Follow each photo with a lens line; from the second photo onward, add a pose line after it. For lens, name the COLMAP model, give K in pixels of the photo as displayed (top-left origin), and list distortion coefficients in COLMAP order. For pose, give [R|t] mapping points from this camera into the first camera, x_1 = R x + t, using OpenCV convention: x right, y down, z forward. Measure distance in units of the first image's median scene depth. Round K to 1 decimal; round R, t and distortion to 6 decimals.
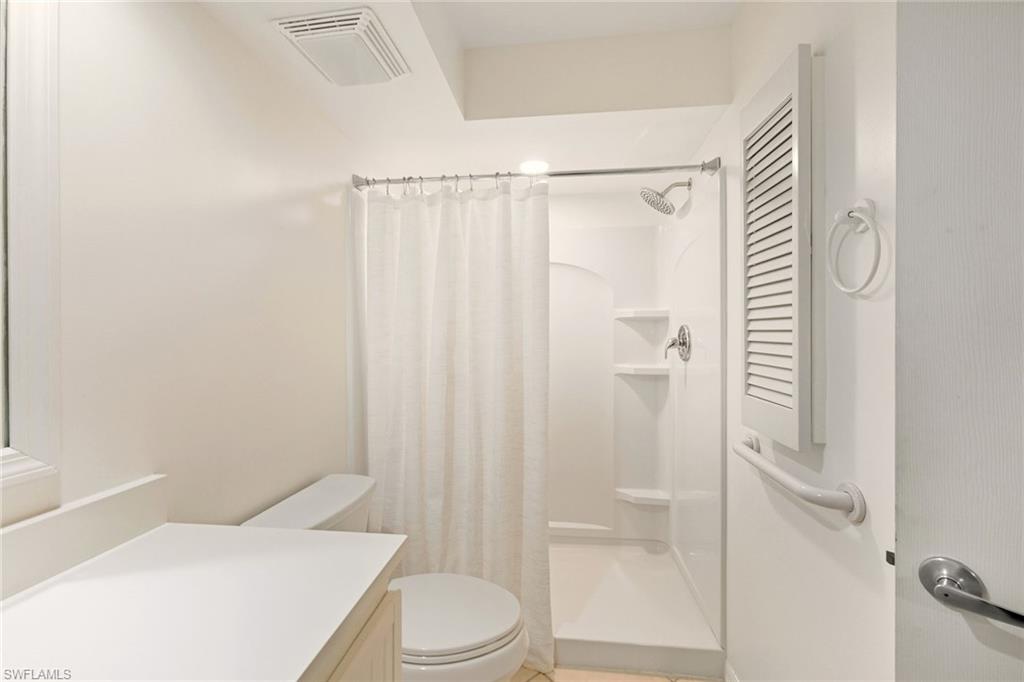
lens RADIAL K [[409.8, 0, 512.8], [0, 409.8, 336.3], [0, 0, 1]] dist [-0.006311, -0.000142]
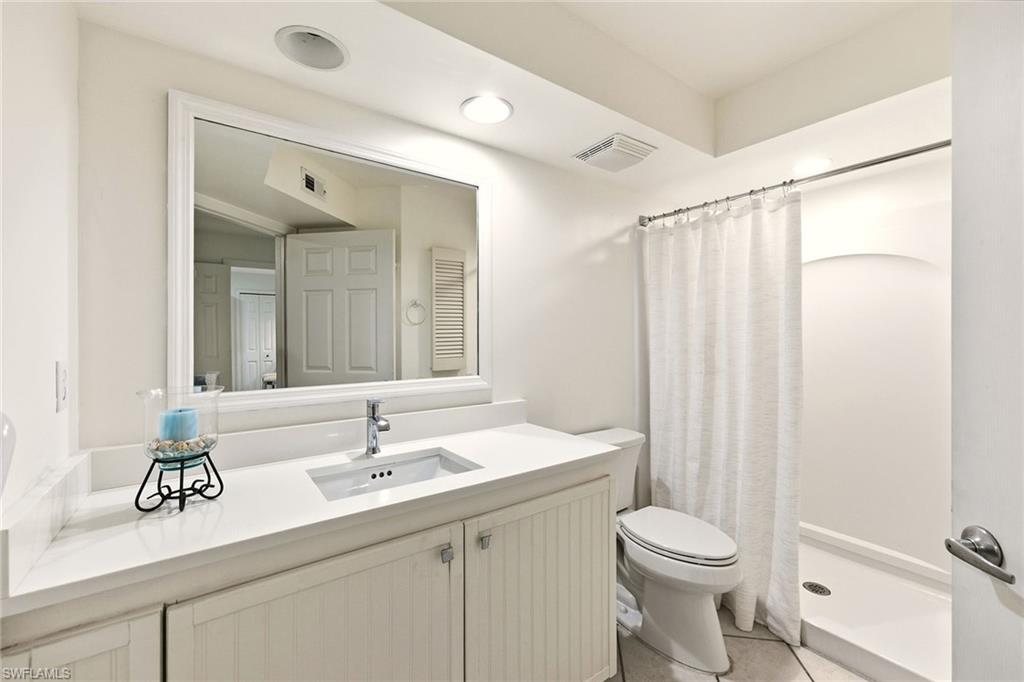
lens RADIAL K [[409.8, 0, 510.0], [0, 409.8, 337.3], [0, 0, 1]] dist [-0.006311, -0.000142]
pose [[0.676476, 0.009069, -0.736409, 0.345965], [-0.003460, 0.999952, 0.009136, 0.000137], [0.736457, -0.003632, 0.676475, -0.262542]]
